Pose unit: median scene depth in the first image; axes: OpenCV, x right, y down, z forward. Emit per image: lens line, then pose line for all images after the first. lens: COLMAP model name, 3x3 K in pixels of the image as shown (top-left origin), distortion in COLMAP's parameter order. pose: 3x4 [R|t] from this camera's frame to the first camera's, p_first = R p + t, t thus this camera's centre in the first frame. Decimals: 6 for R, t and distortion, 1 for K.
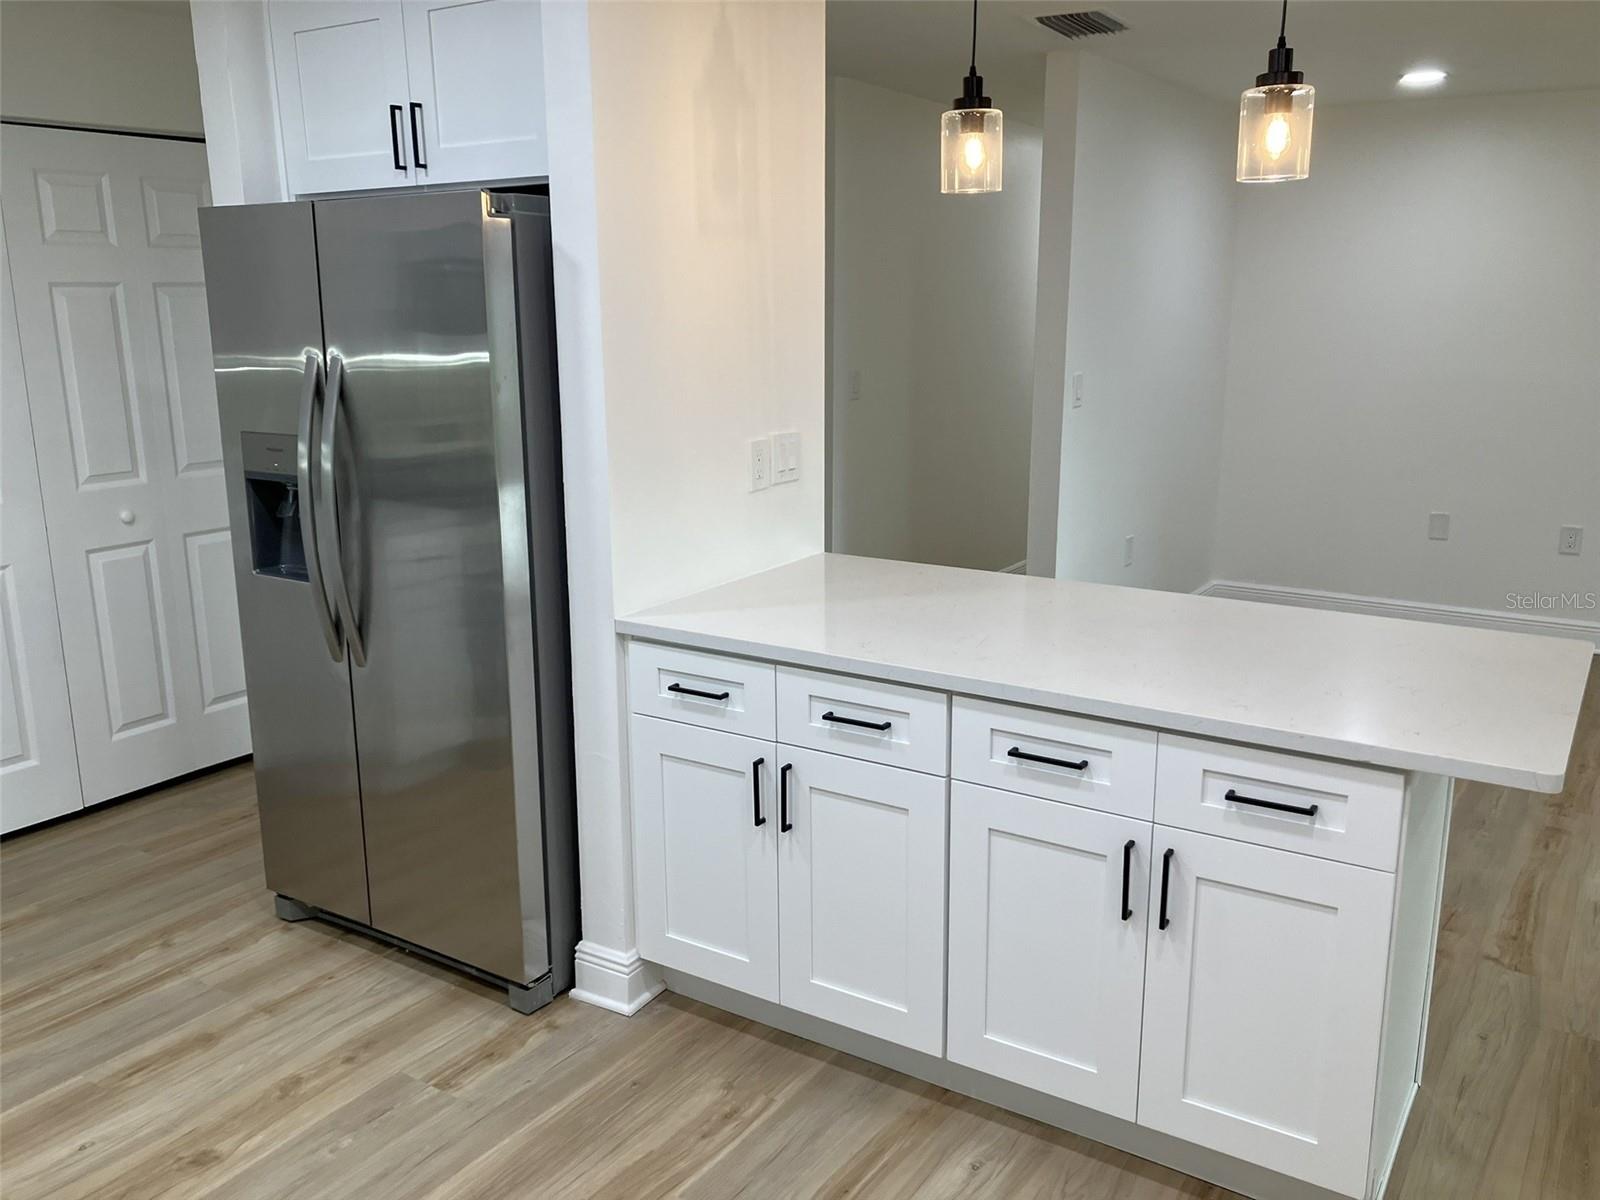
lens RADIAL K [[1312.6, 0, 787.3], [0, 1312.6, 599.3], [0, 0, 1]] dist [0.070156, -0.102220]
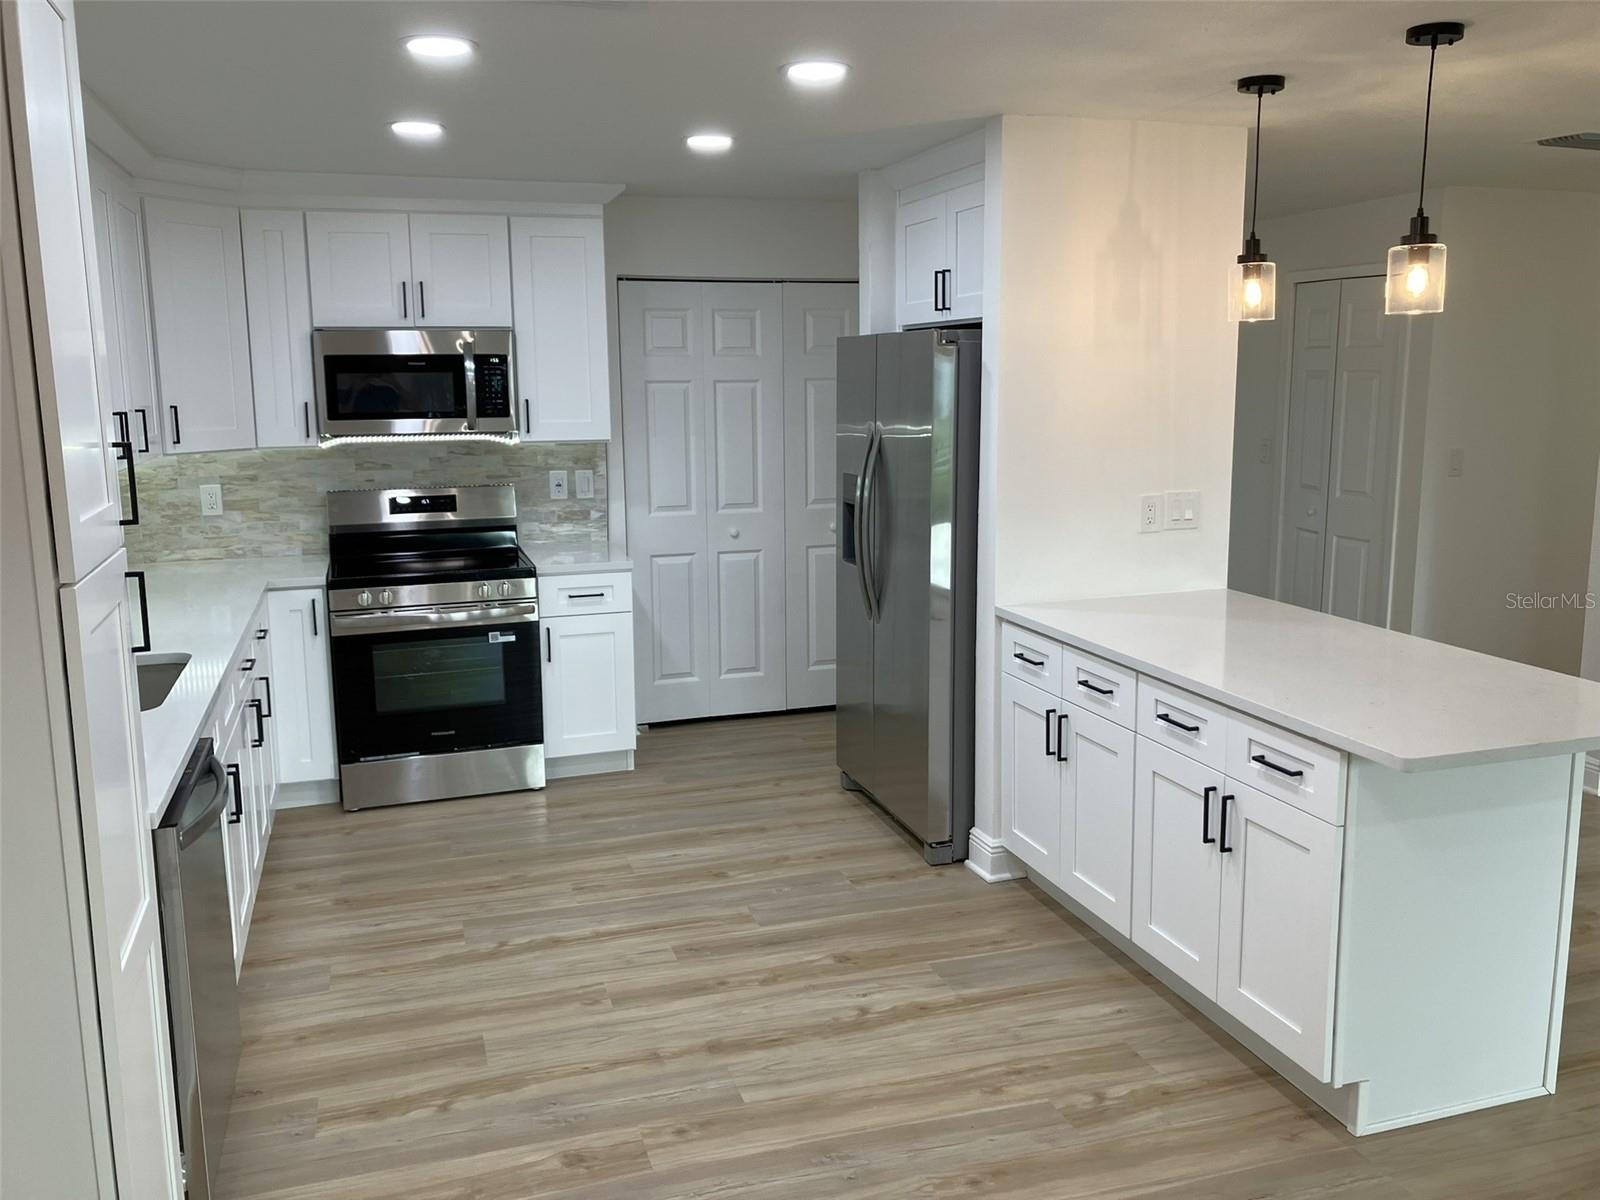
lens RADIAL K [[1312.6, 0, 799.1], [0, 1312.6, 573.4], [0, 0, 1]] dist [0.070156, -0.102220]
pose [[0.776840, 0.095675, -0.622388, 0.603447], [-0.136211, 0.990521, -0.017749, 0.034484], [0.614790, 0.098564, 0.782508, -0.301028]]
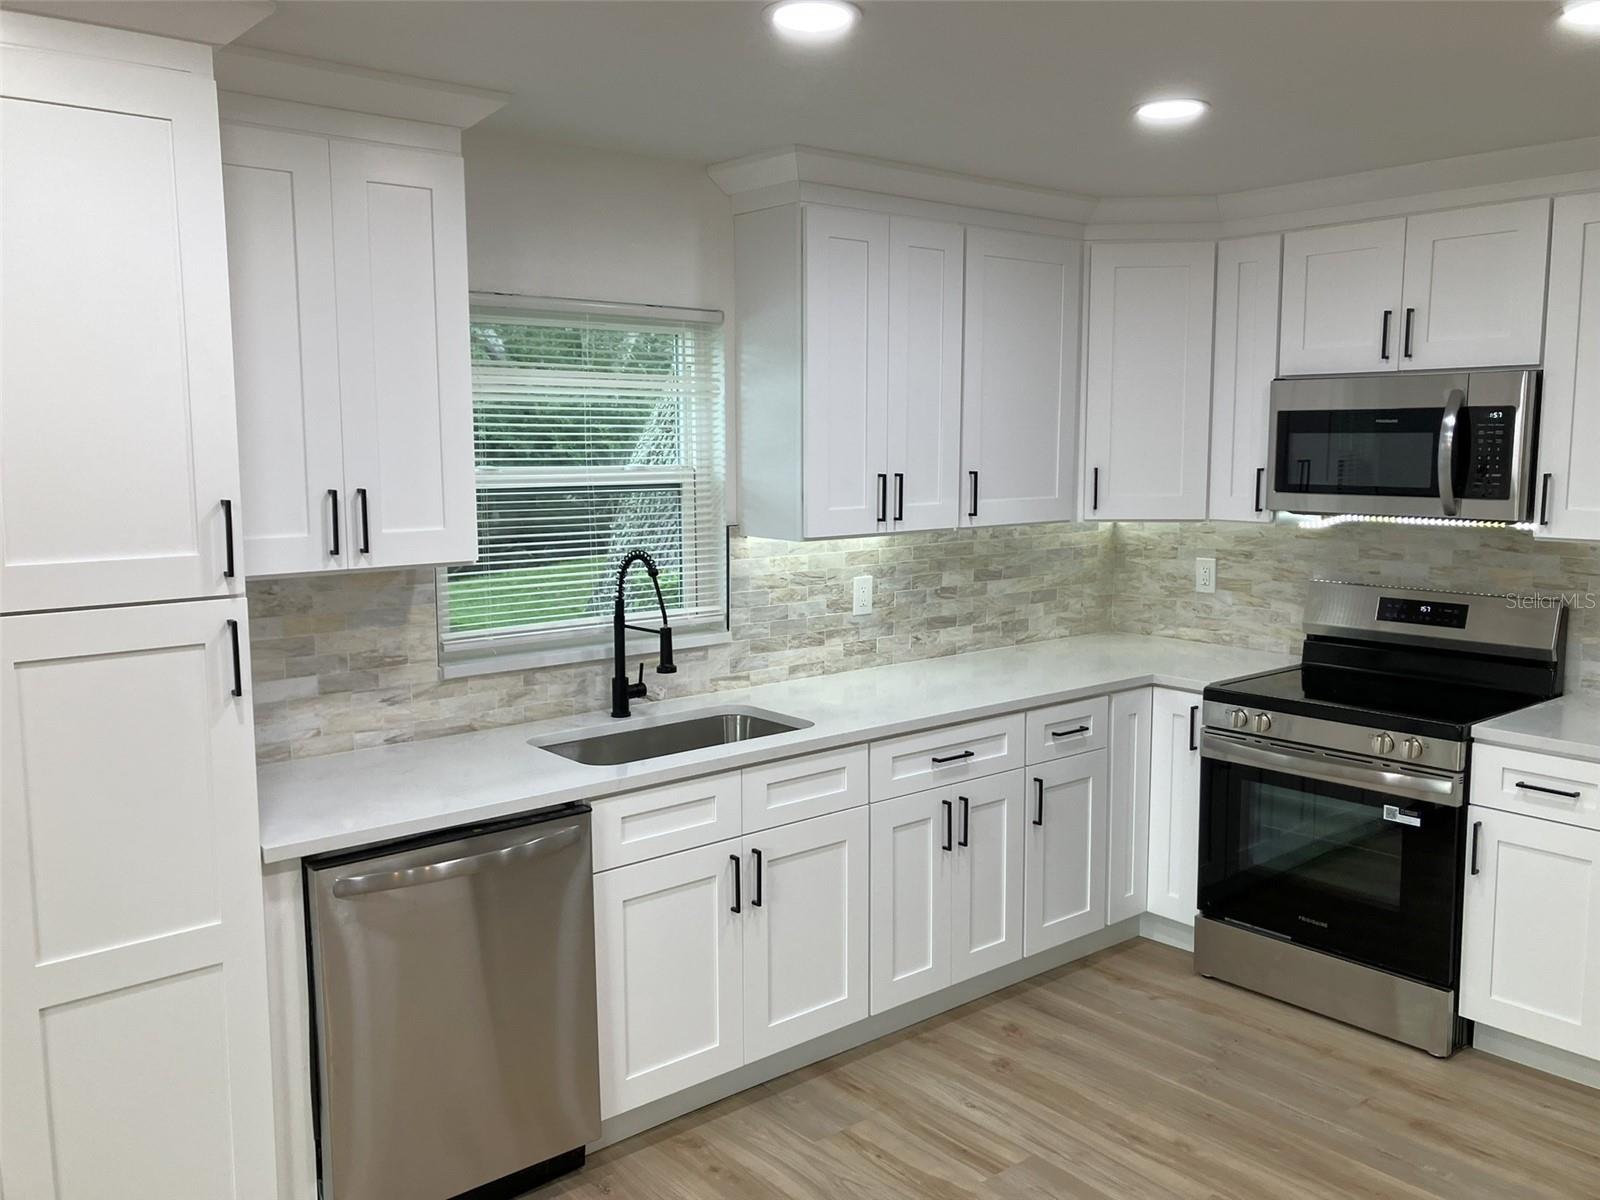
lens RADIAL K [[1312.6, 0, 805.9], [0, 1312.6, 583.4], [0, 0, 1]] dist [0.070156, -0.102220]
pose [[-0.295122, 0.116789, -0.948295, 0.499274], [-0.205441, 0.961530, 0.182355, -0.176875], [0.933111, 0.248635, -0.259776, 0.607205]]
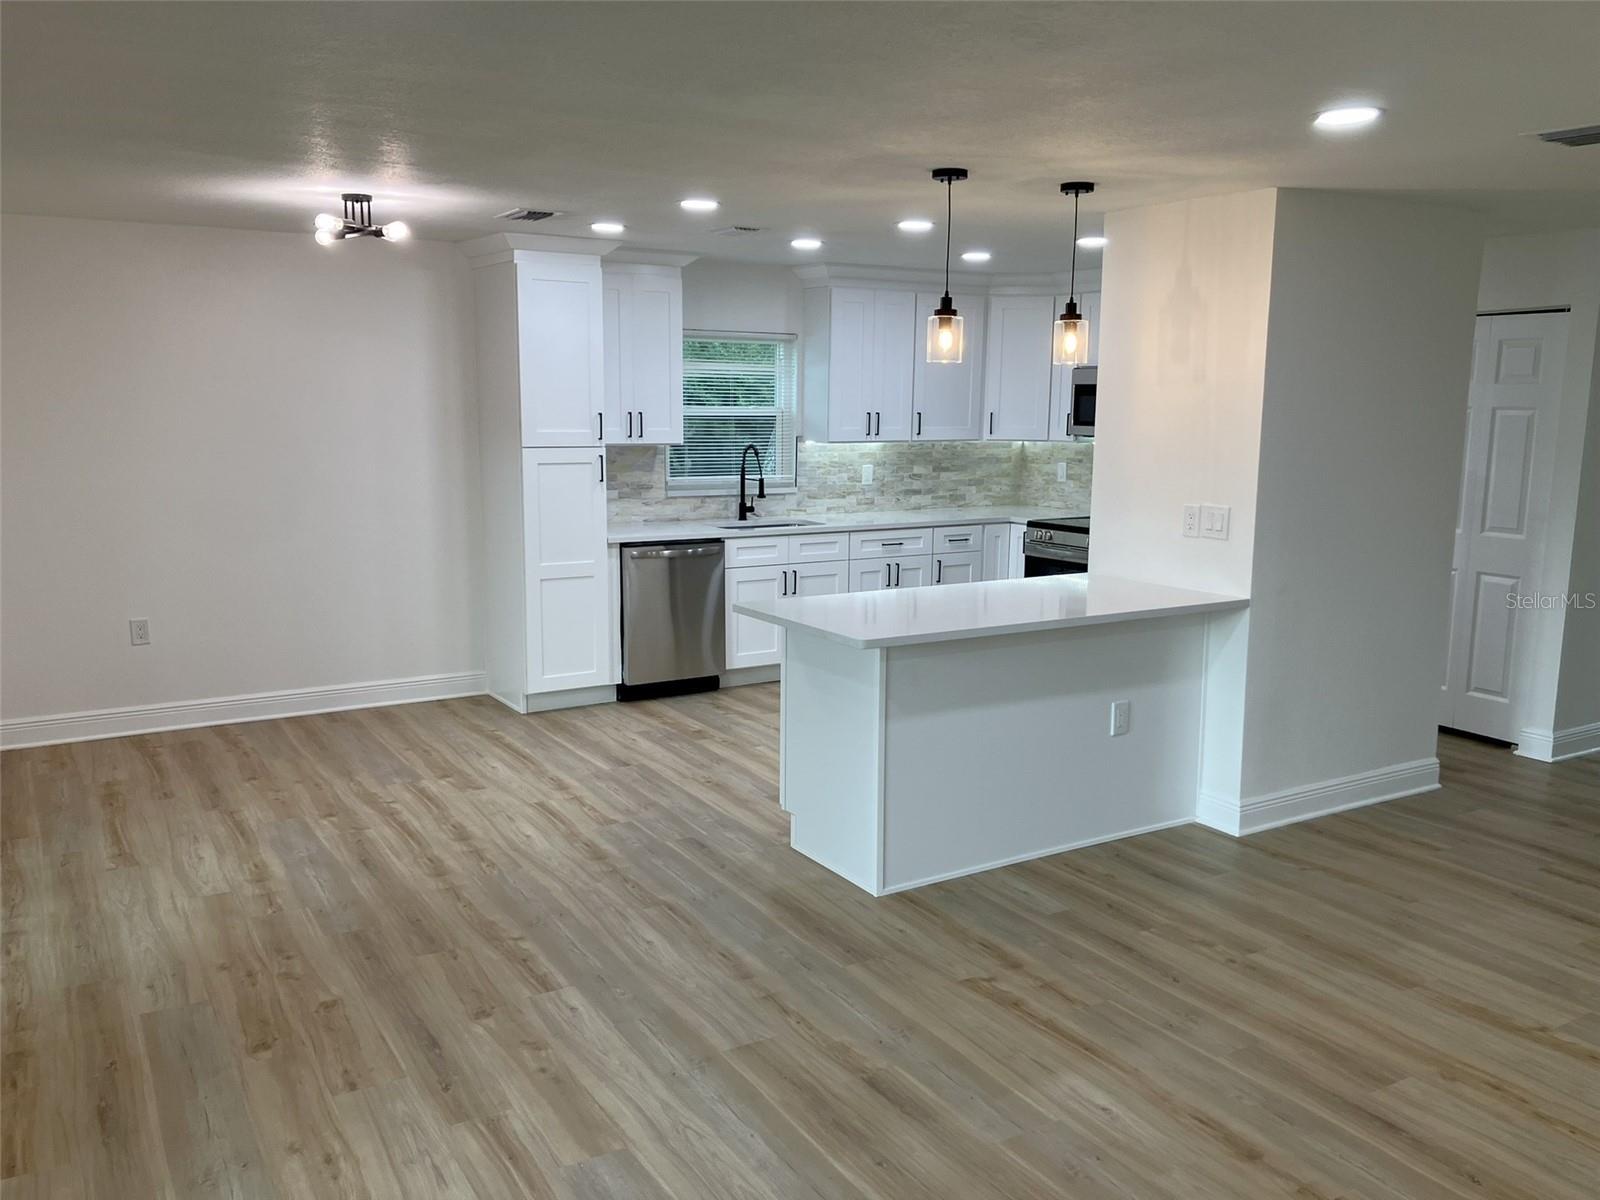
lens RADIAL K [[1312.6, 0, 808.0], [0, 1312.6, 599.3], [0, 0, 1]] dist [0.070156, -0.102220]
pose [[-0.427243, 0.143384, -0.892695, 1.817410], [-0.206102, 0.945905, 0.250570, -0.355453], [0.880332, 0.291041, -0.374580, 1.355796]]
